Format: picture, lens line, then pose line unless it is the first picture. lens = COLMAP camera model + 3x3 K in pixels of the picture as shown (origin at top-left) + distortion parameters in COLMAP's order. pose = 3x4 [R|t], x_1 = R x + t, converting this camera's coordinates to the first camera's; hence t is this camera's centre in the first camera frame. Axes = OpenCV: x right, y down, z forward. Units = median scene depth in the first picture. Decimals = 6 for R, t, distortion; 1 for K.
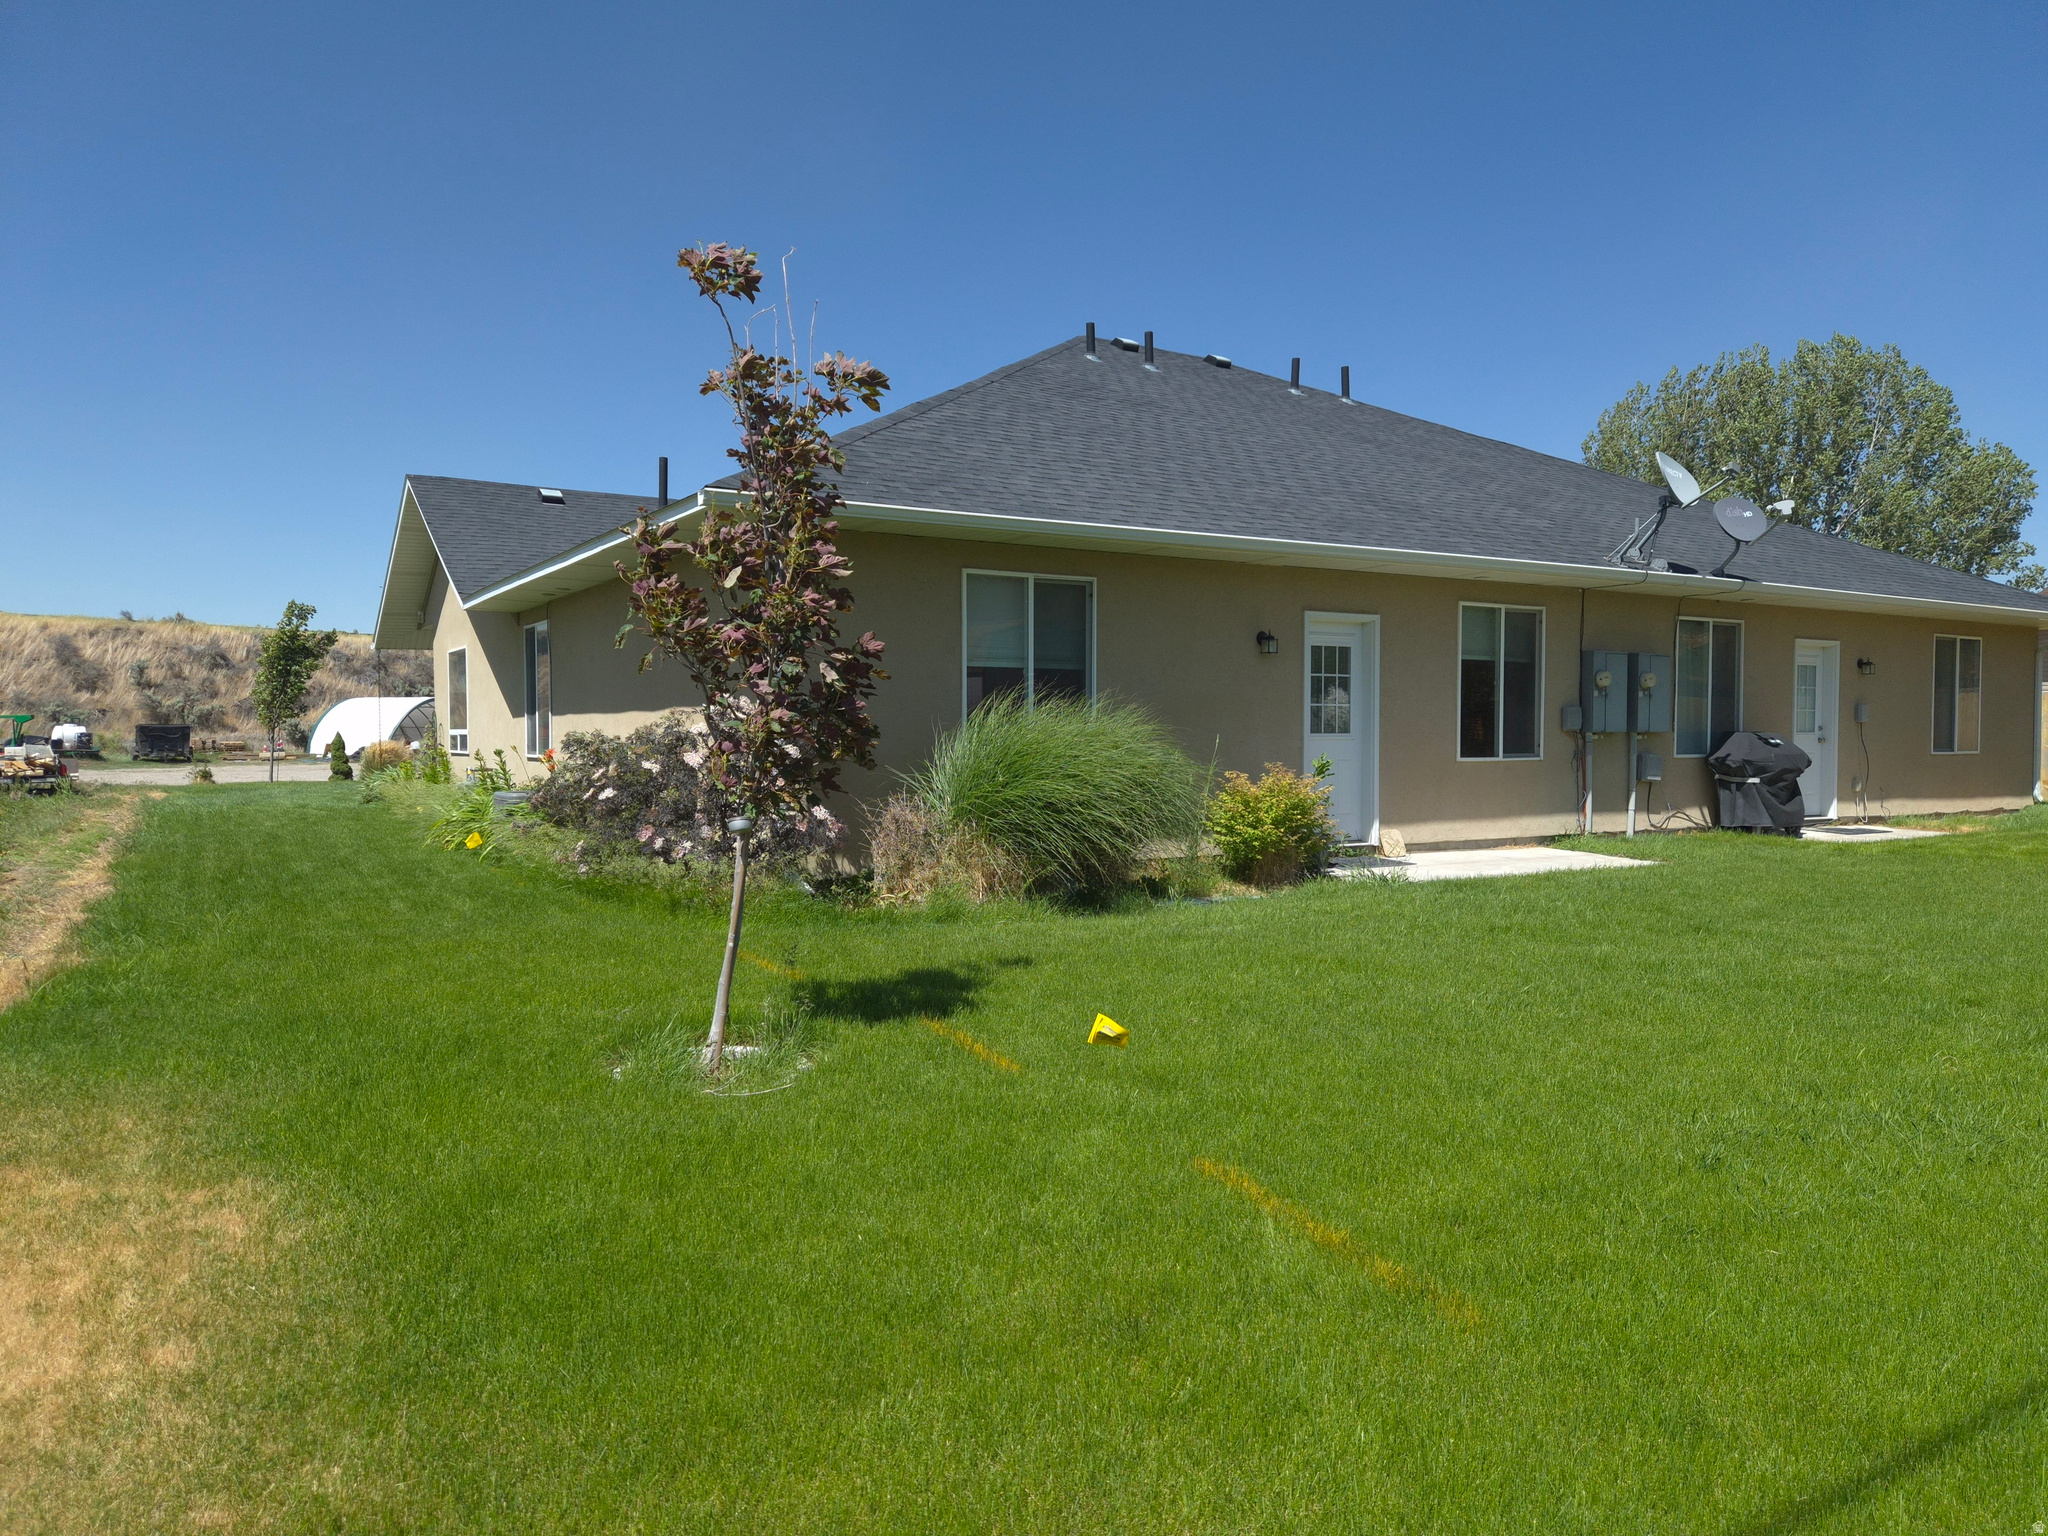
lens RADIAL K [[1372.4, 0, 1023.5], [0, 1372.4, 768.7], [0, 0, 1]] dist [0.064650, -0.054040]
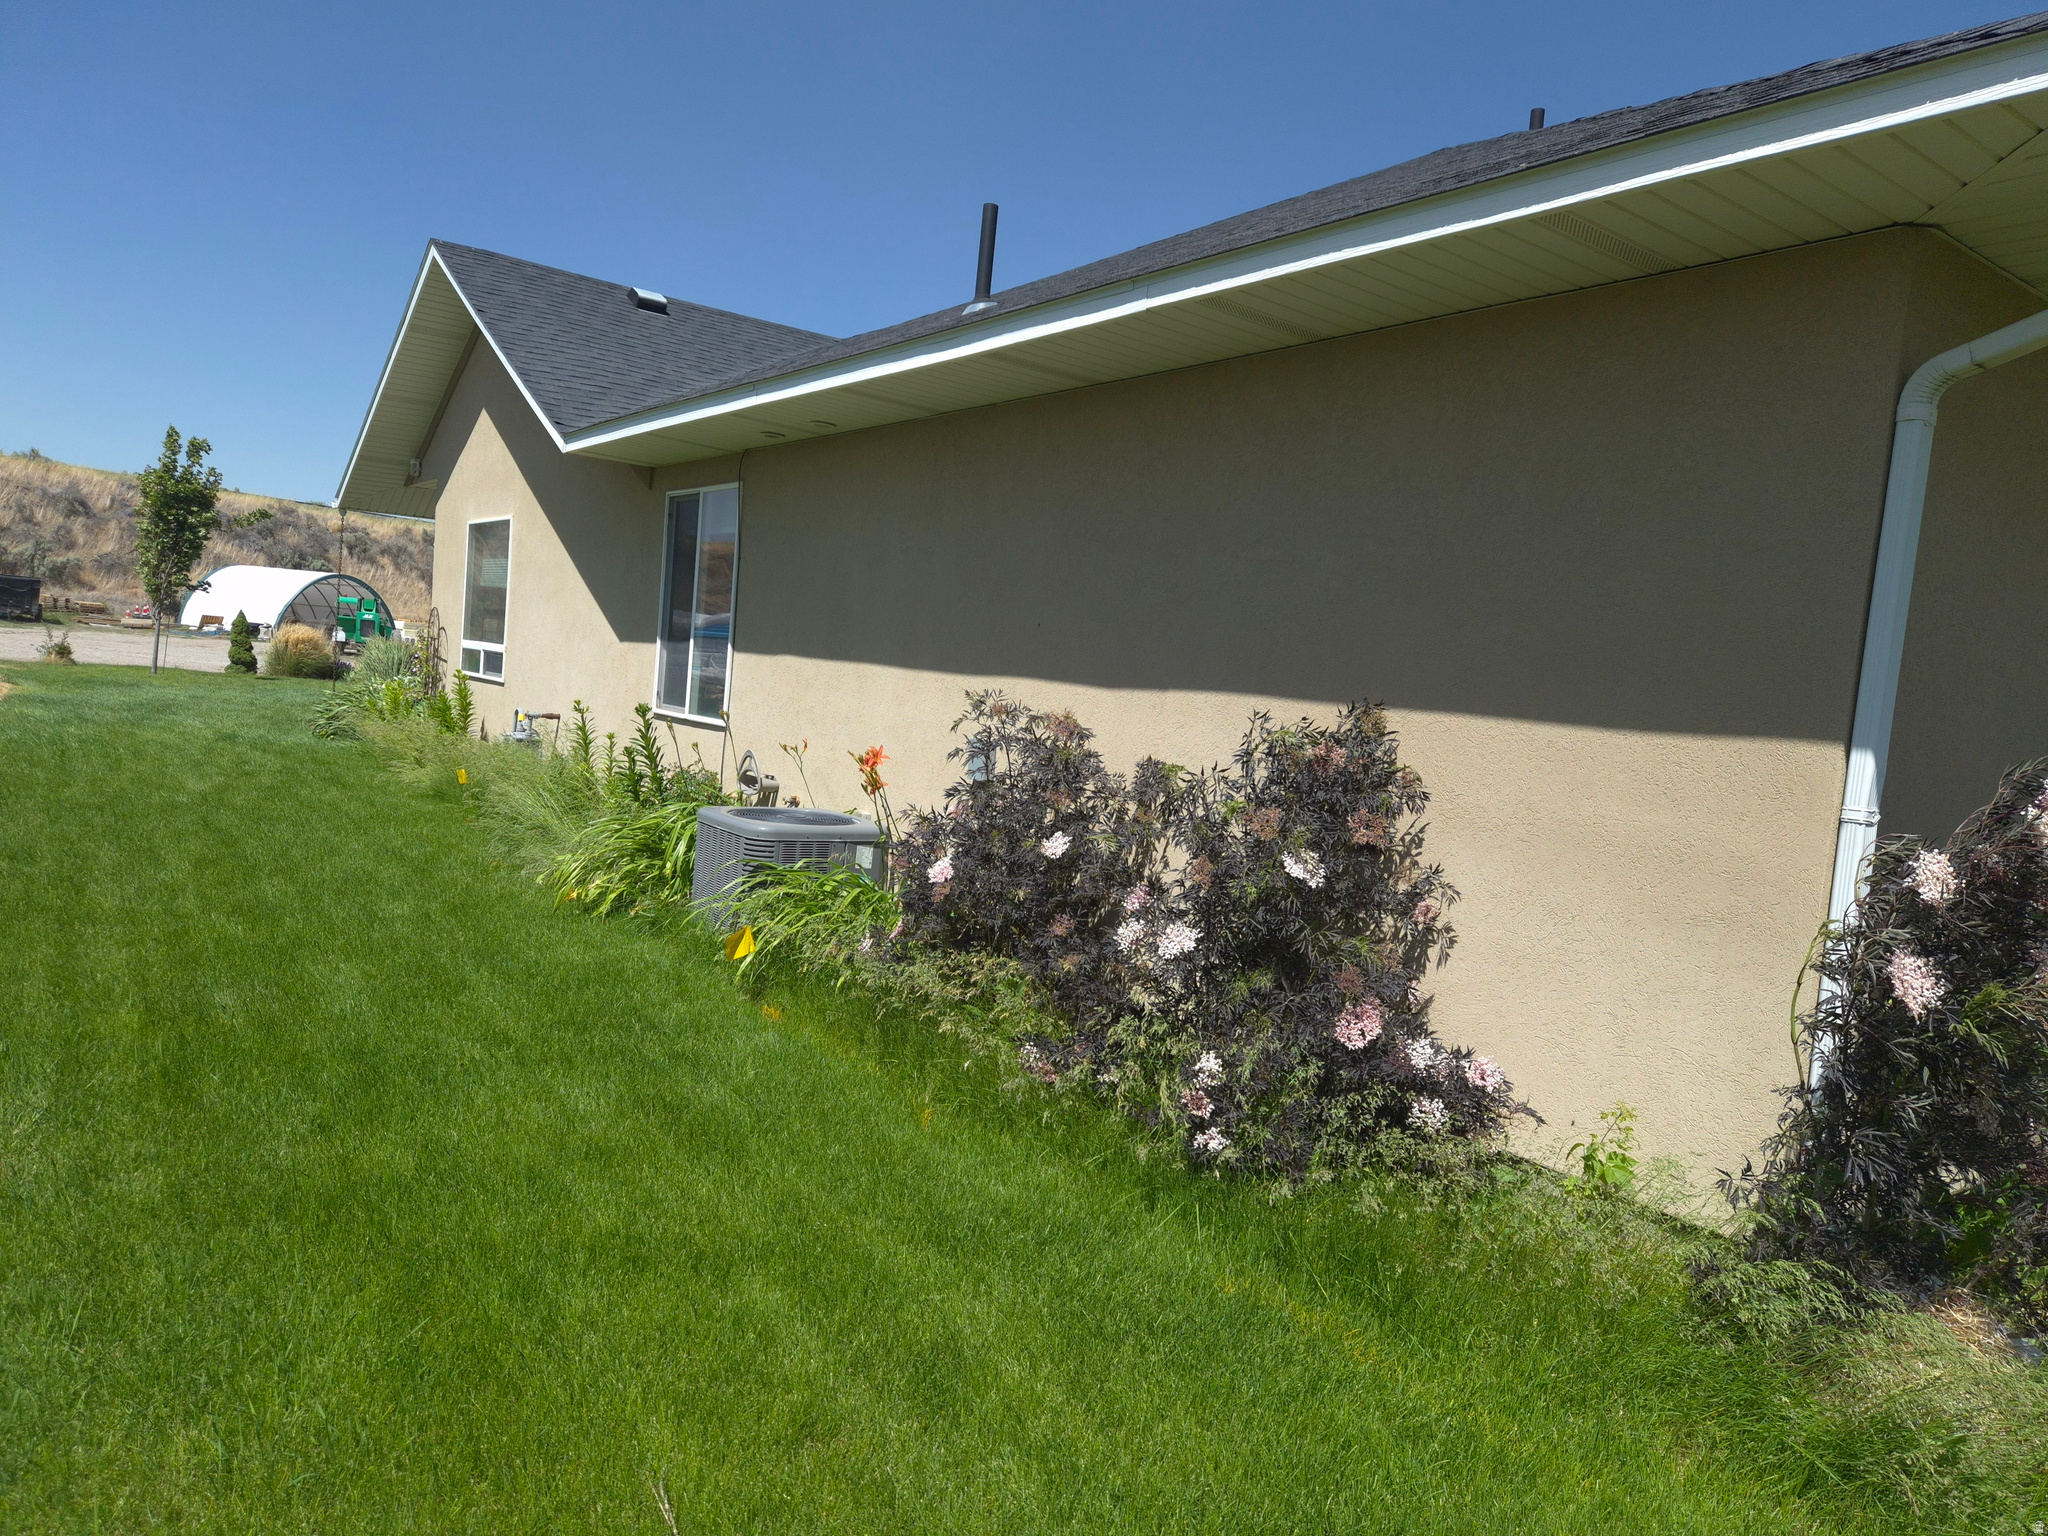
lens RADIAL K [[1372.4, 0, 1016.8], [0, 1372.4, 770.0], [0, 0, 1]] dist [0.064650, -0.054040]
pose [[0.993196, 0.086217, 0.078290, -0.188302], [-0.089798, 0.995013, 0.043423, -0.017766], [-0.074155, -0.050158, 0.995985, 0.299562]]
